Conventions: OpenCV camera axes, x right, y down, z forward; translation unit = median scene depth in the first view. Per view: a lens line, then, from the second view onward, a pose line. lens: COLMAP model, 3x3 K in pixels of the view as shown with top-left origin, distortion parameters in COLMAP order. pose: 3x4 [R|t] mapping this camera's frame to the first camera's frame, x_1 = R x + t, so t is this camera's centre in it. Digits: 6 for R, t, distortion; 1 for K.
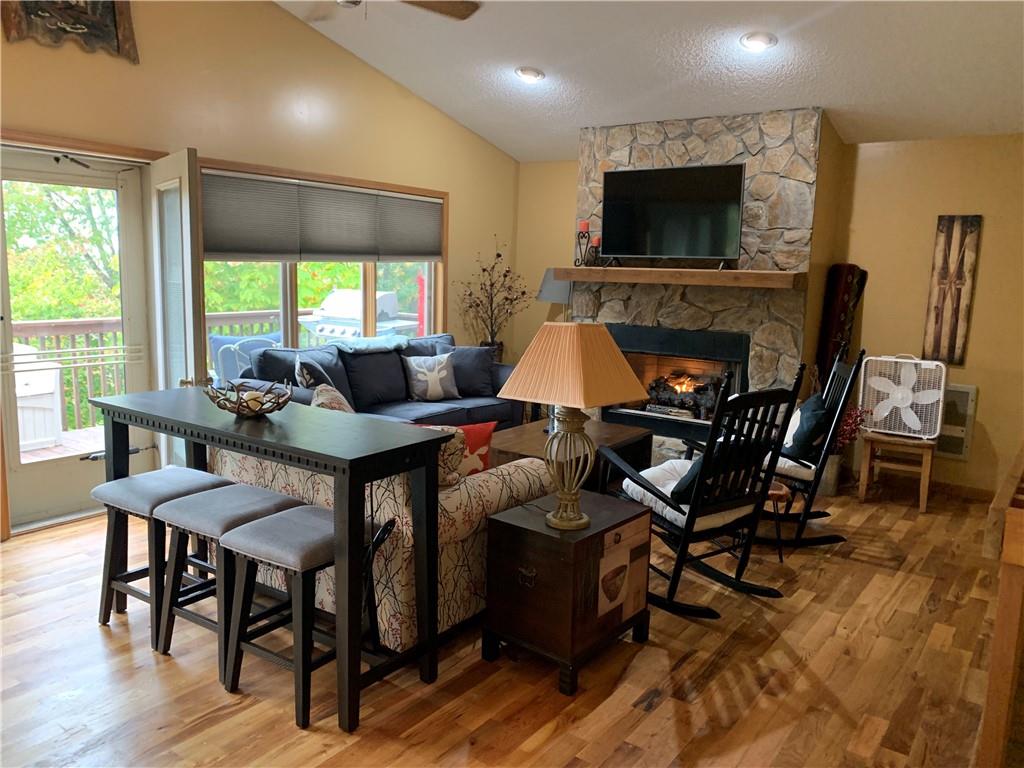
lens RADIAL K [[783.5, 0, 506.7], [0, 783.5, 397.6], [0, 0, 1]] dist [0.046761, -0.074400]
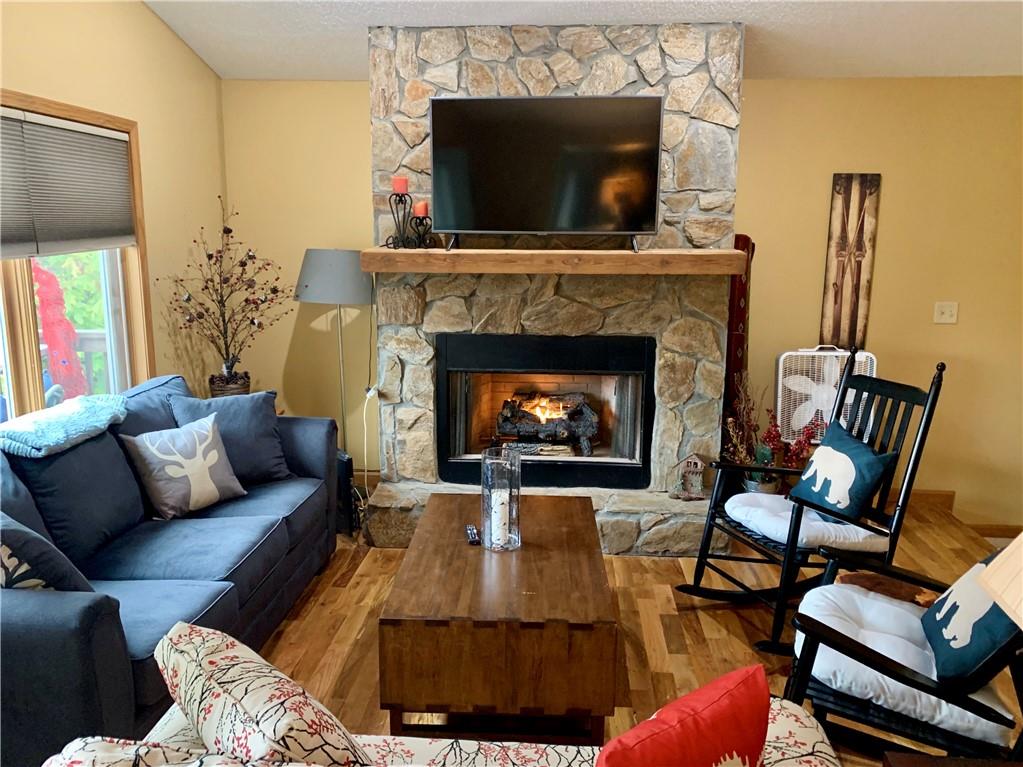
lens RADIAL K [[816.9, 0, 511.5], [0, 816.9, 383.5], [0, 0, 1]] dist [0.121191, -0.241025]
pose [[0.846661, -0.124247, 0.517425, -0.199888], [0.107160, 0.992249, 0.062920, -0.096966], [-0.521232, 0.002175, 0.853412, 0.409476]]
